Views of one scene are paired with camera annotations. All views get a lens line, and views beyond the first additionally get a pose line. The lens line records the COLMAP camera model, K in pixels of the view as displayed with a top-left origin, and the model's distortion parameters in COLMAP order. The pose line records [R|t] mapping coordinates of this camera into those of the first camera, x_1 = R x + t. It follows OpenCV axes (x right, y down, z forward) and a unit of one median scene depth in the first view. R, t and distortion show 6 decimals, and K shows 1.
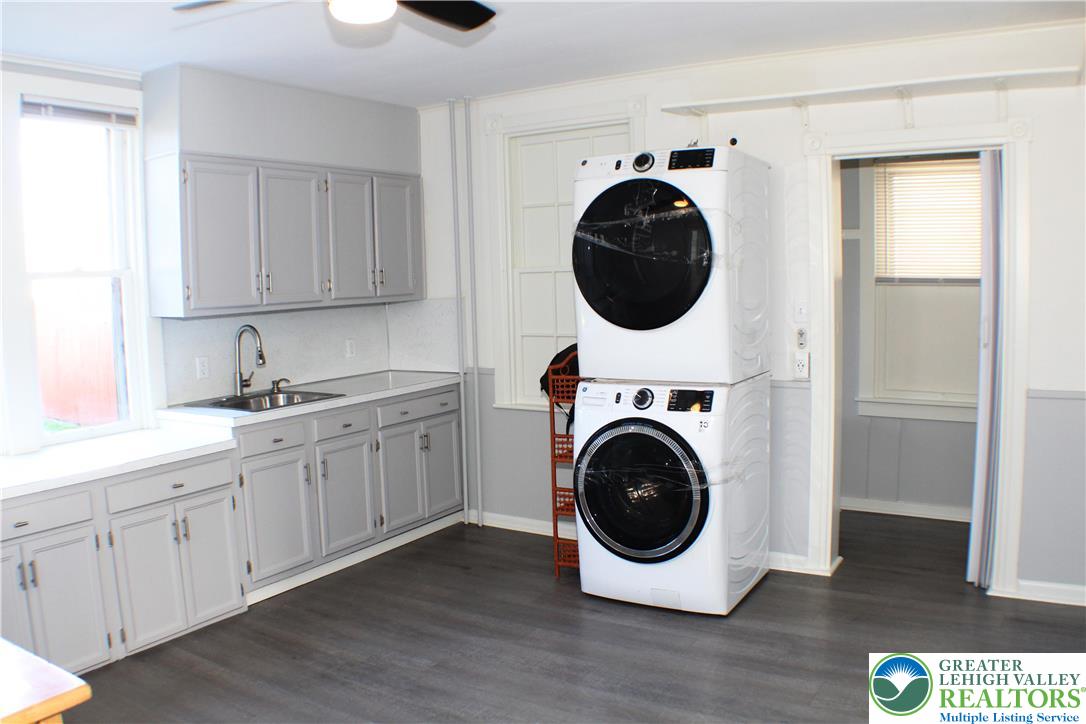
lens RADIAL K [[871.4, 0, 543.0], [0, 871.4, 362.0], [0, 0, 1]] dist [-0.161892, 0.002032]
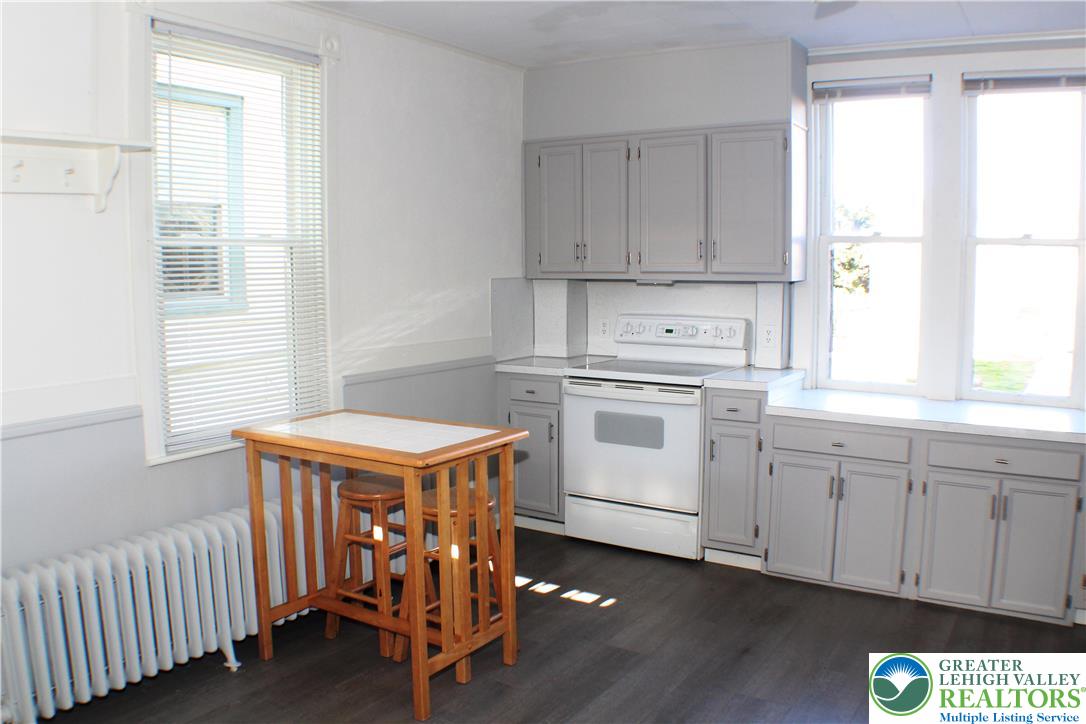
lens RADIAL K [[871.4, 0, 543.0], [0, 871.4, 362.0], [0, 0, 1]] dist [-0.161892, 0.002032]
pose [[-0.052517, 0.143164, -0.988305, 0.532529], [-0.080571, 0.985836, 0.147088, -0.066220], [0.995364, 0.087354, -0.040238, 0.508190]]
